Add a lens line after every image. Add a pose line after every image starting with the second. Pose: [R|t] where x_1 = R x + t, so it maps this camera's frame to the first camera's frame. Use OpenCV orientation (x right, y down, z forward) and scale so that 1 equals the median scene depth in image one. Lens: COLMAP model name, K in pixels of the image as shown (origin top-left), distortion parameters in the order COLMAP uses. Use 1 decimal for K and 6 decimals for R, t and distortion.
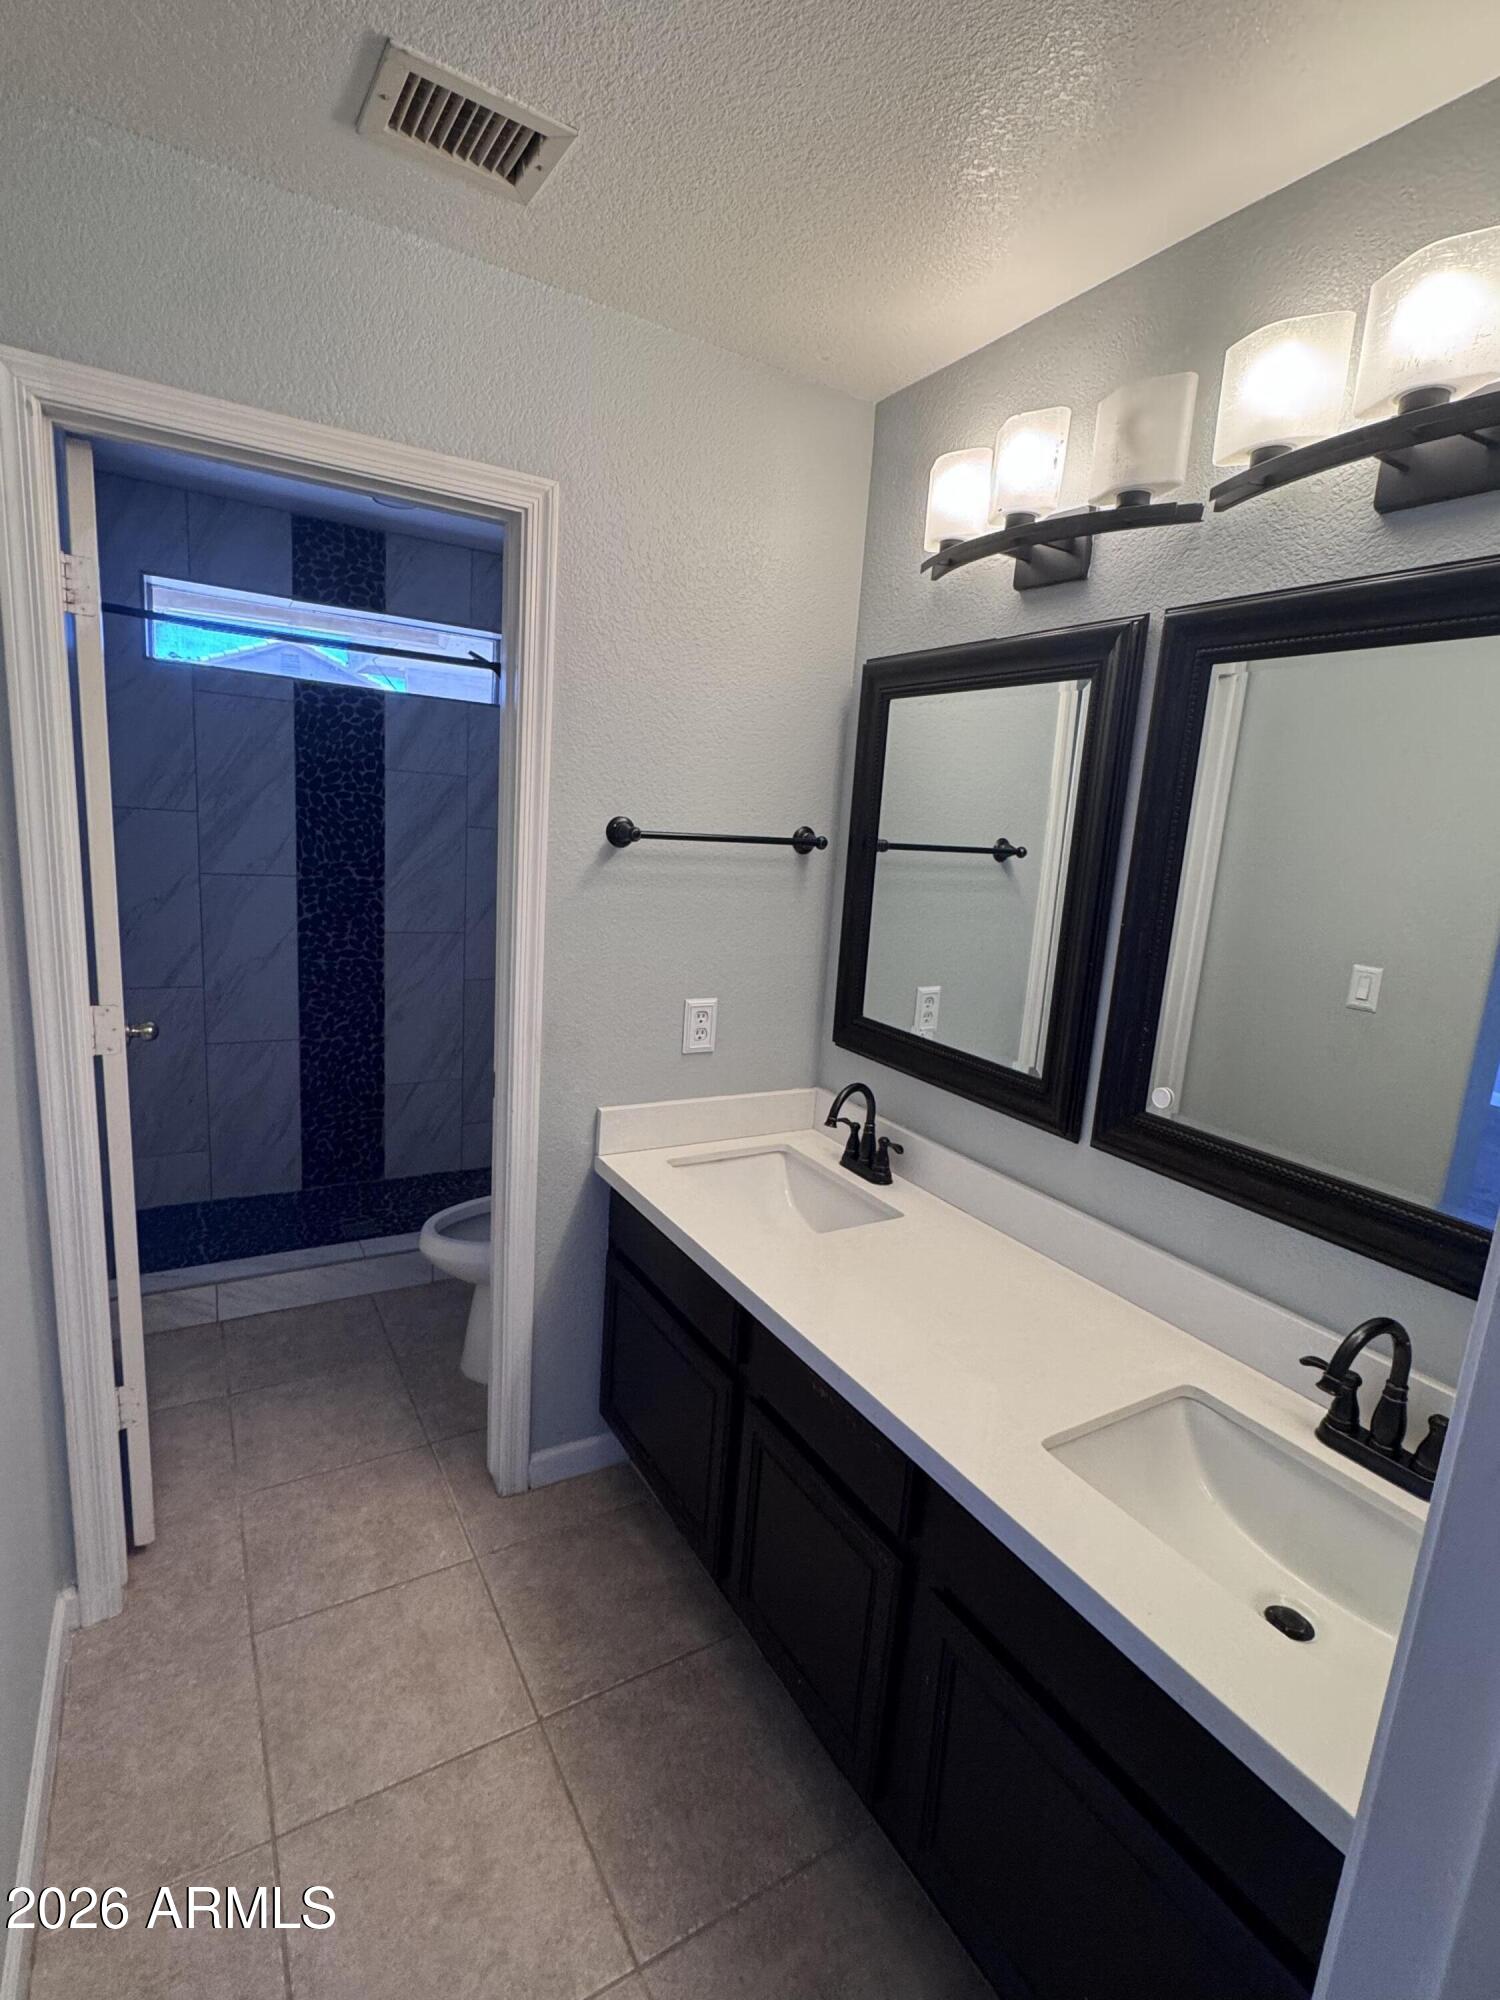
lens RADIAL K [[948.8, 0, 747.1], [0, 948.8, 1001.3], [0, 0, 1]] dist [0.000016, -0.000178]
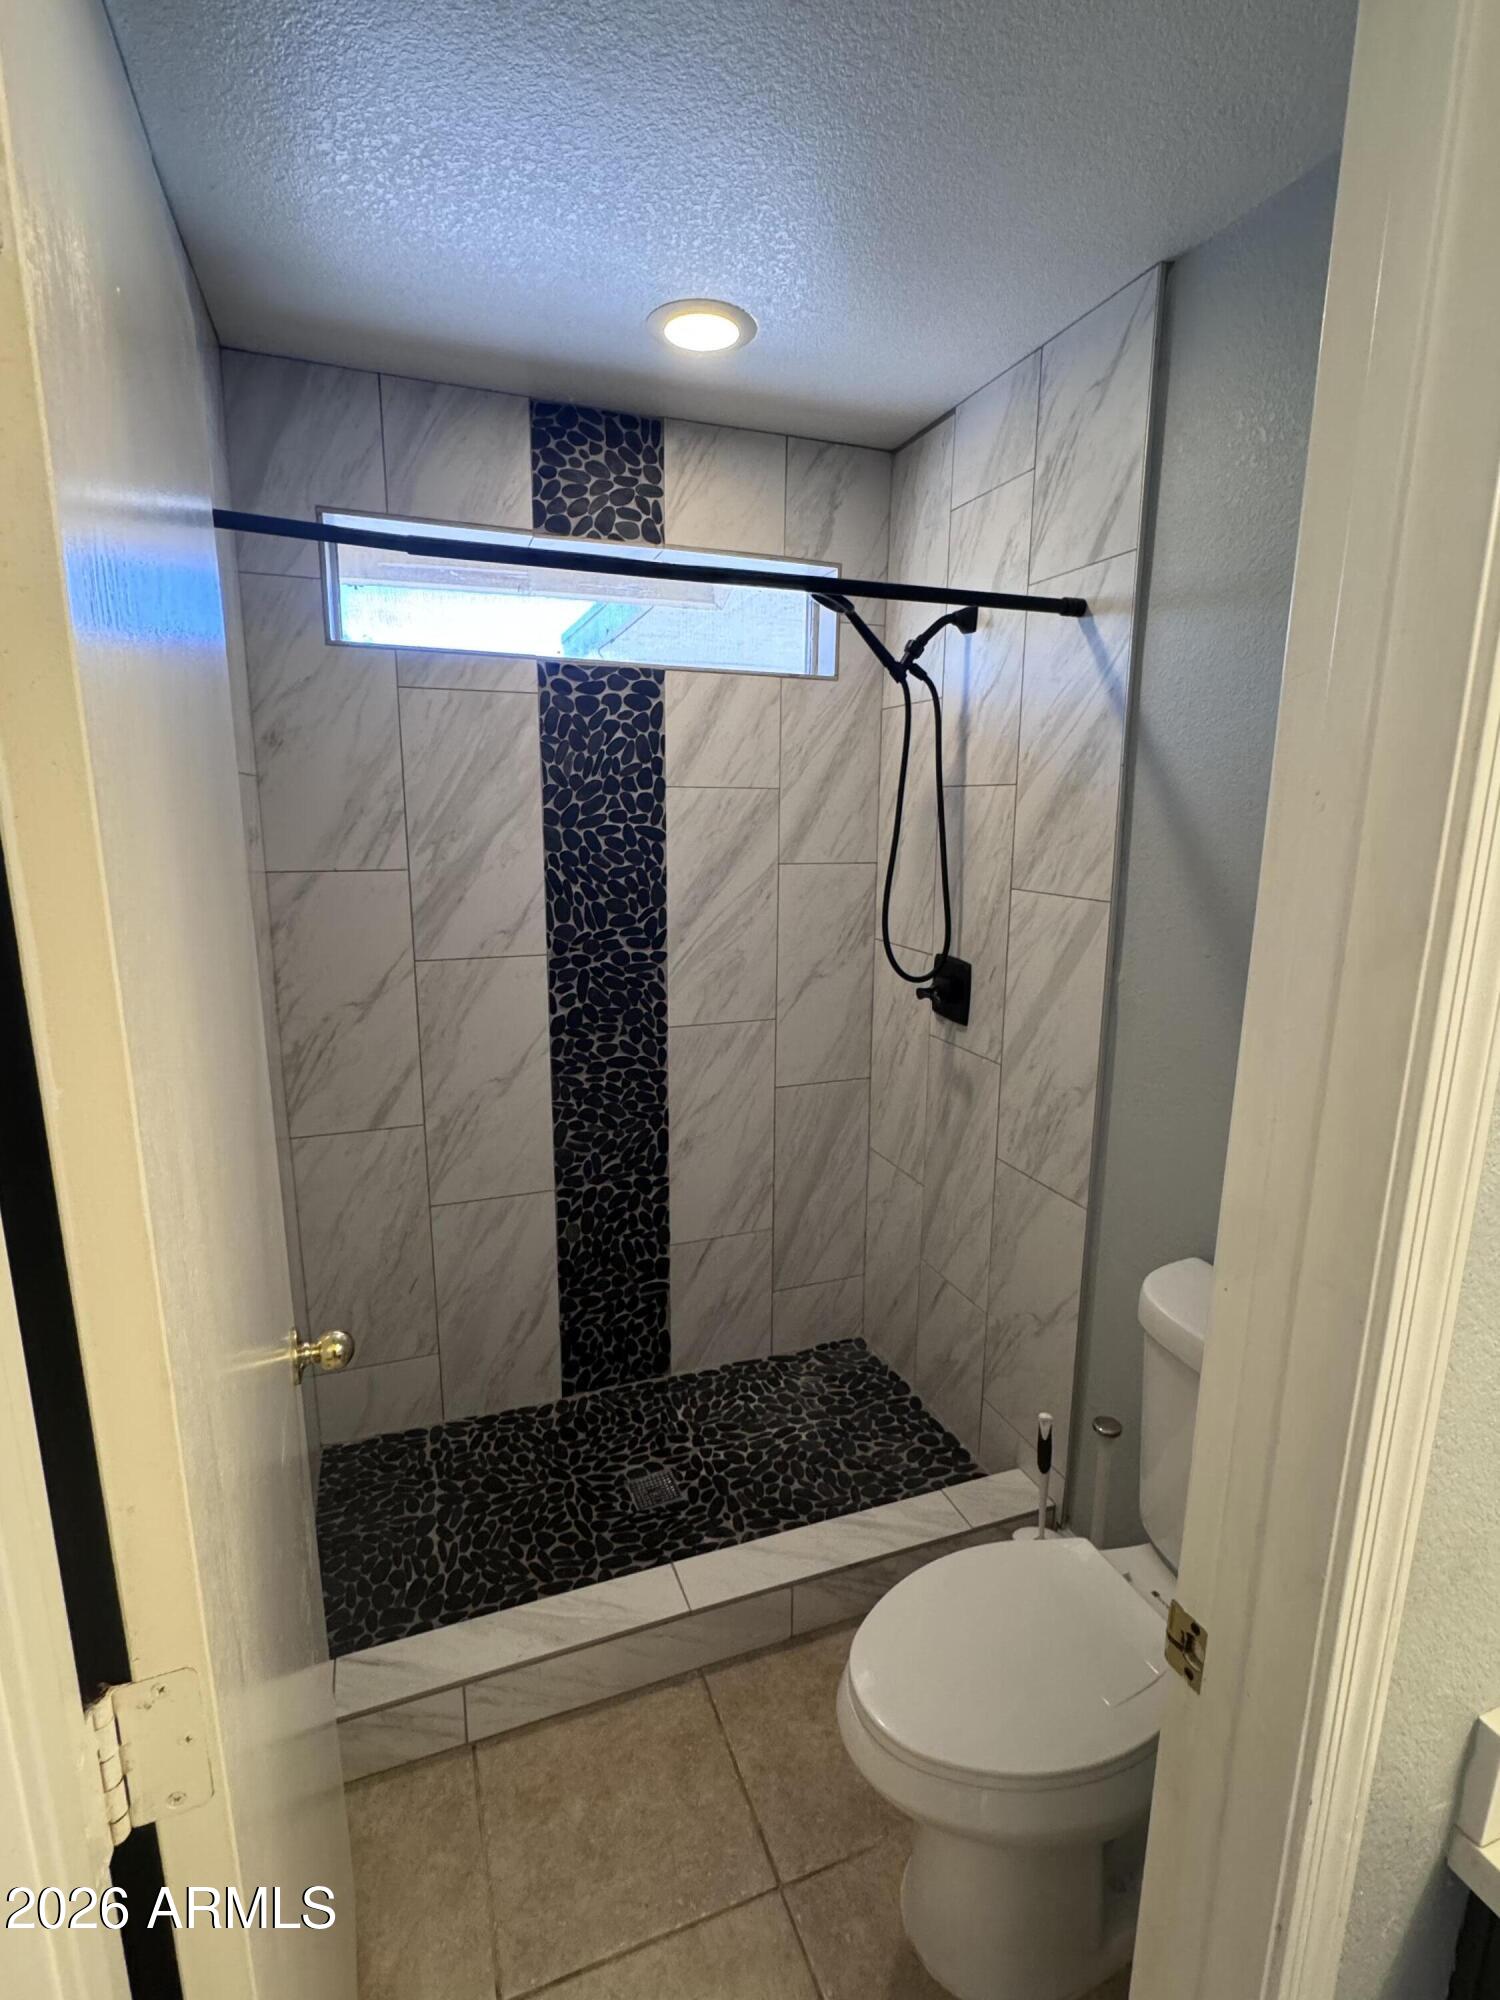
lens RADIAL K [[948.8, 0, 750.4], [0, 948.8, 1000.1], [0, 0, 1]] dist [0.000016, -0.000178]
pose [[0.983165, -0.027289, -0.180670, -0.207509], [0.028620, 0.999579, 0.004765, -0.096830], [0.180464, -0.009856, 0.983532, 0.356410]]
